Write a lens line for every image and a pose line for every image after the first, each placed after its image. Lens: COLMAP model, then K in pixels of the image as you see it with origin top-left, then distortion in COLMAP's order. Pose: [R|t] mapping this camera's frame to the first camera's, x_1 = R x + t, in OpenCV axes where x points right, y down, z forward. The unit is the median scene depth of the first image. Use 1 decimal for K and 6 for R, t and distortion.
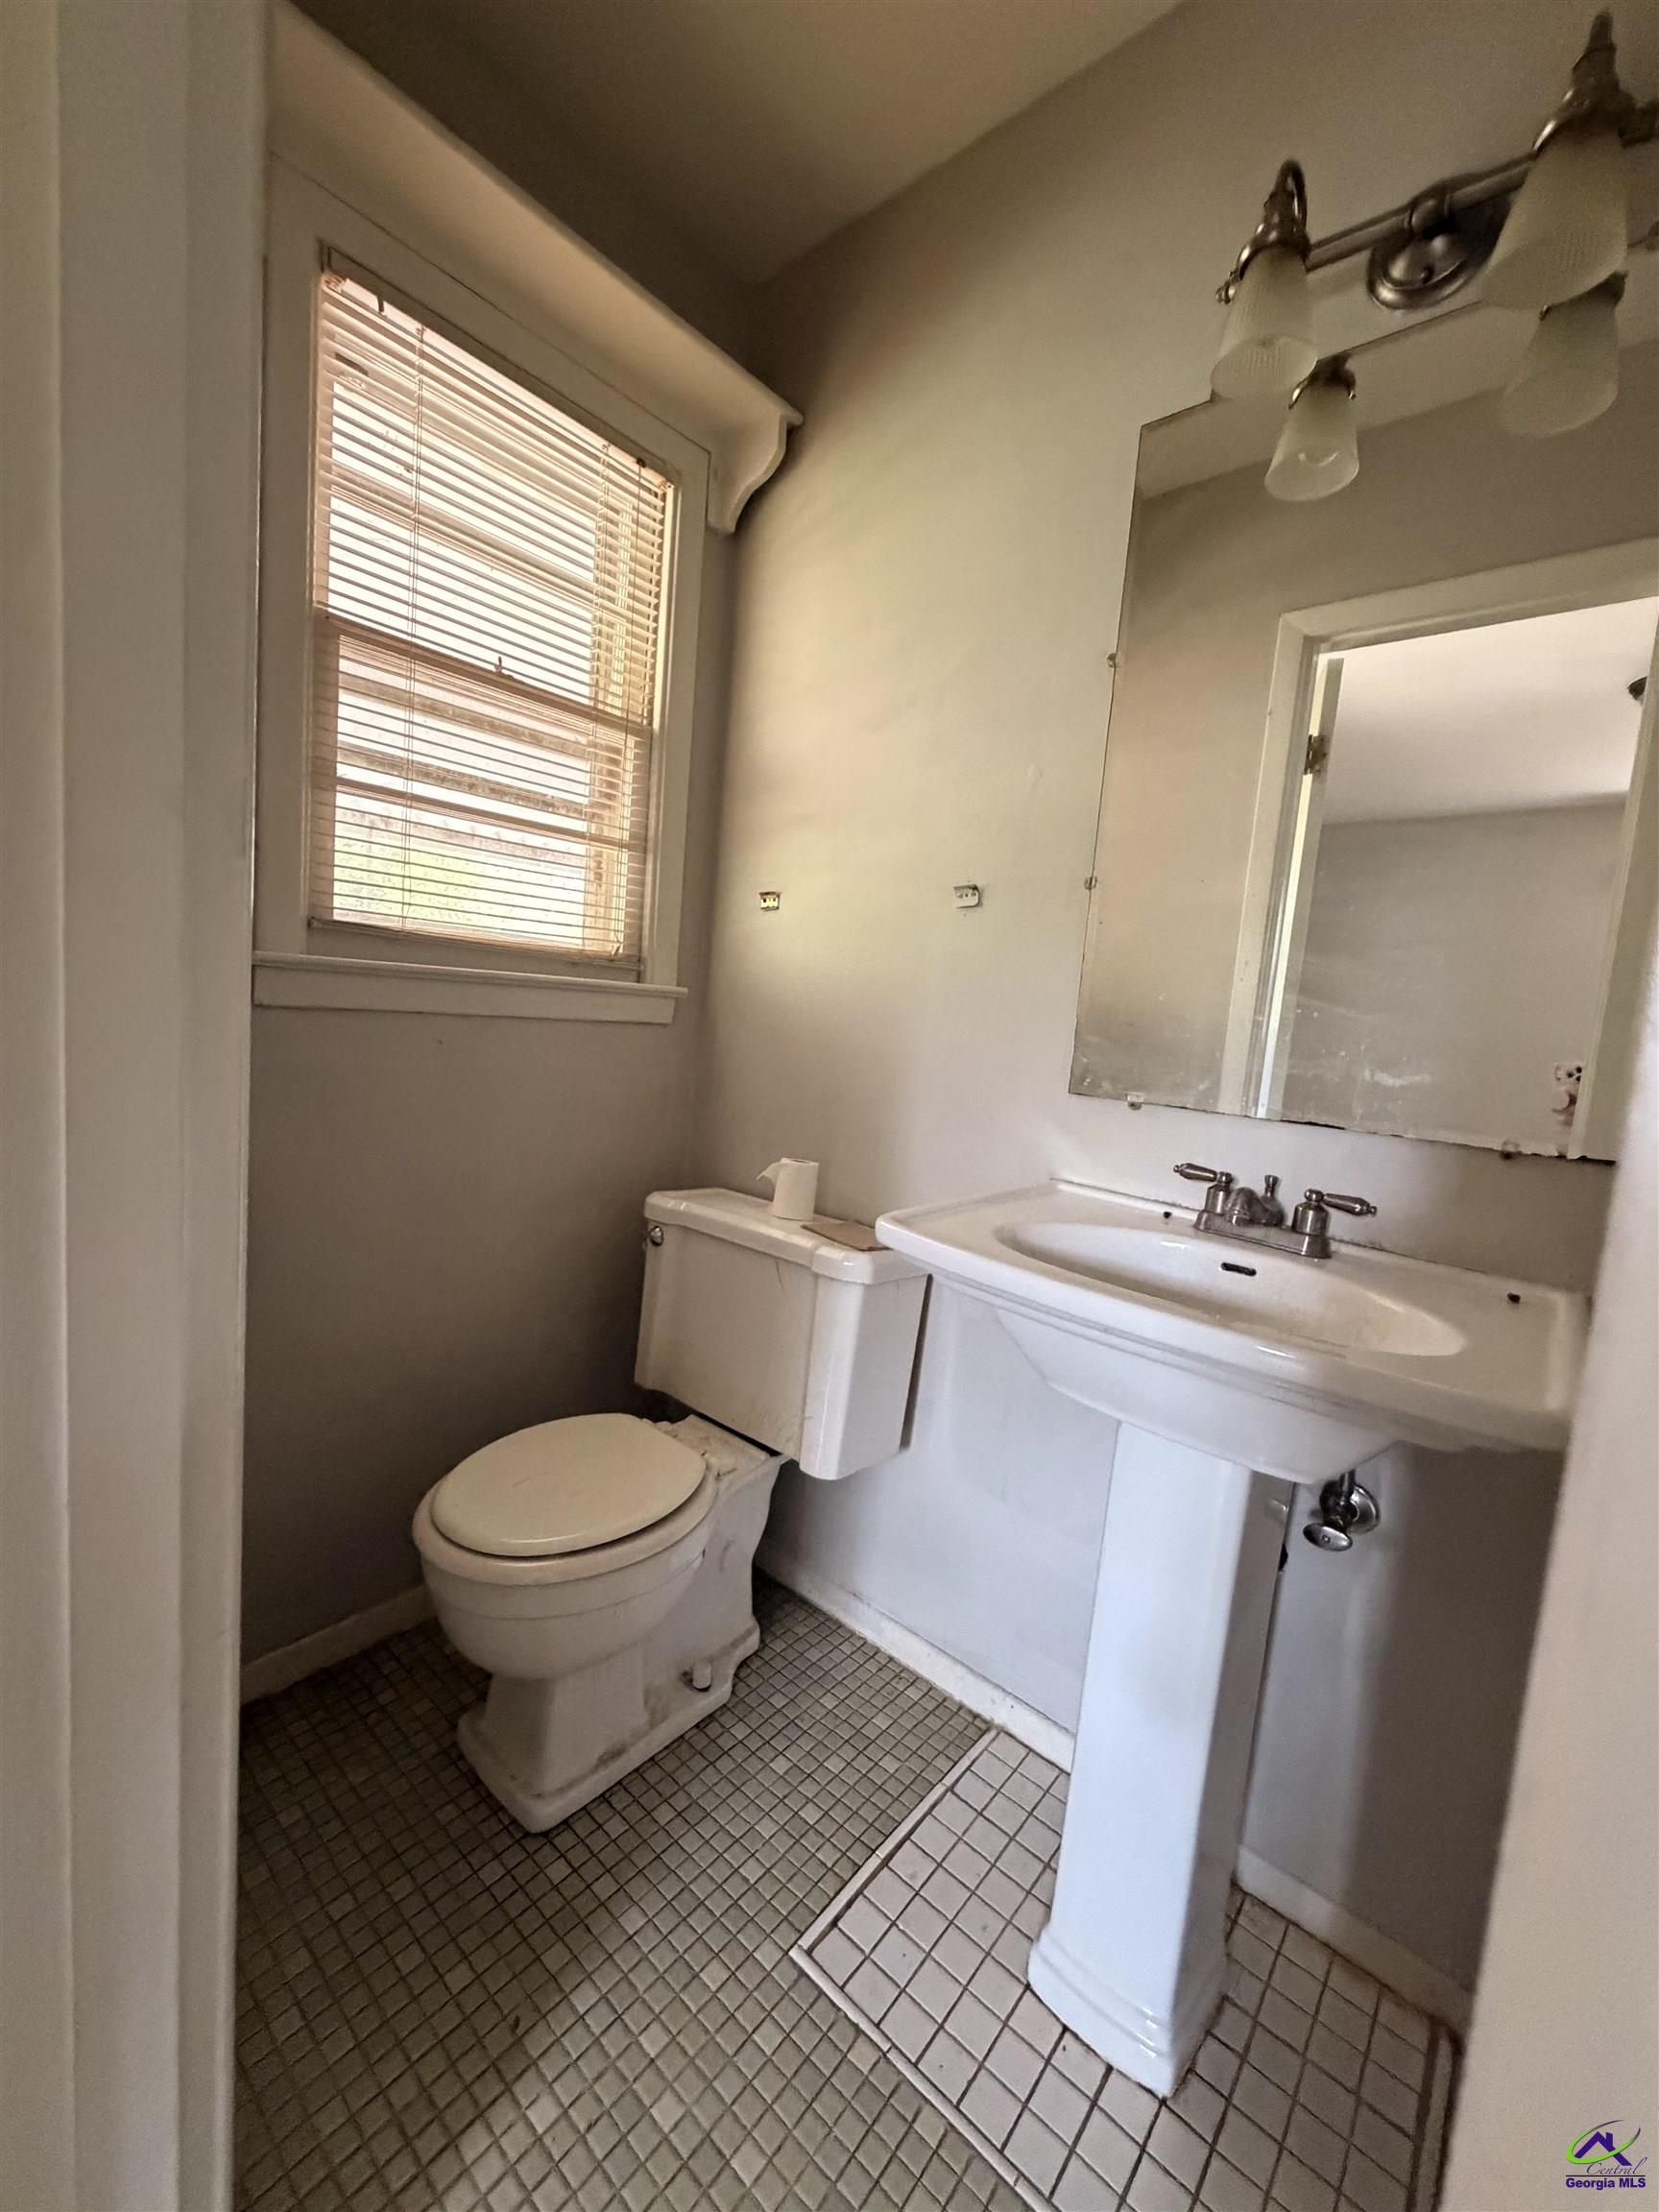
lens RADIAL K [[883.4, 0, 827.7], [0, 883.4, 1097.5], [0, 0, 1]] dist [-0.003317, 0.000264]
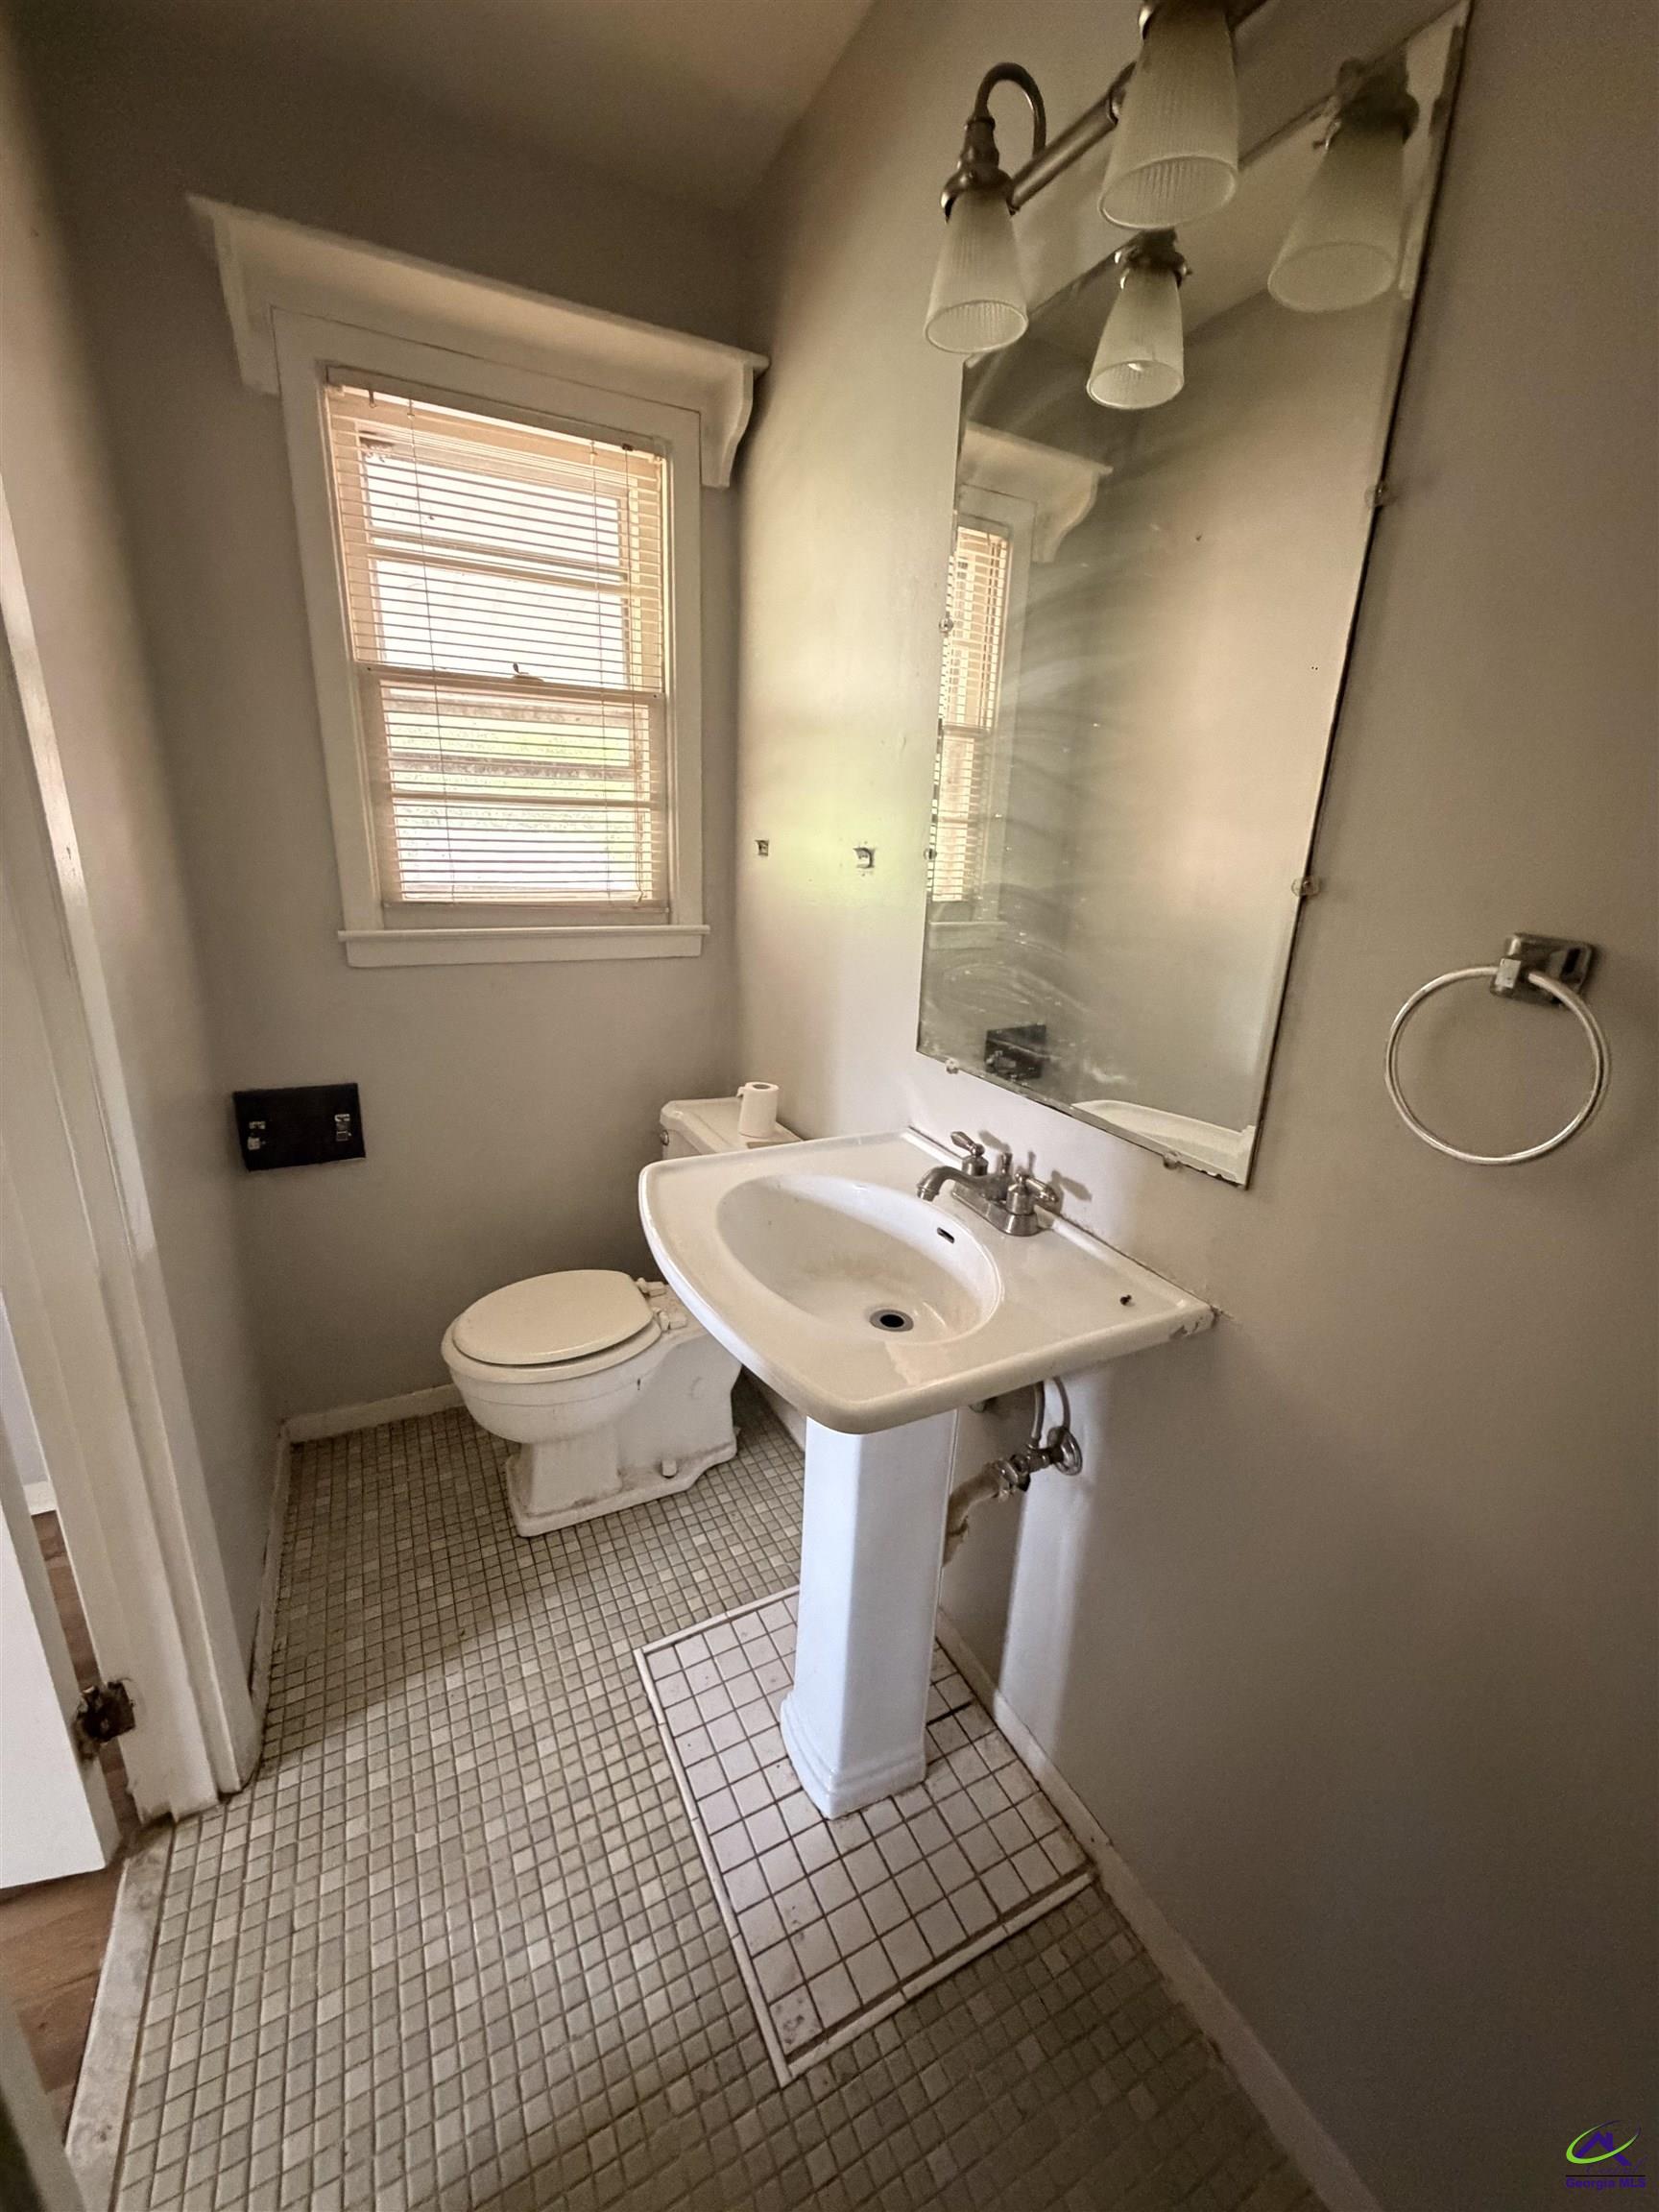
lens RADIAL K [[881.5, 0, 832.8], [0, 881.5, 1099.3], [0, 0, 1]] dist [-0.003656, 0.000267]
pose [[0.926211, 0.063458, -0.371628, 0.575443], [0.002431, 0.984706, 0.174205, -0.134158], [0.376999, -0.162254, 0.911891, -0.038102]]
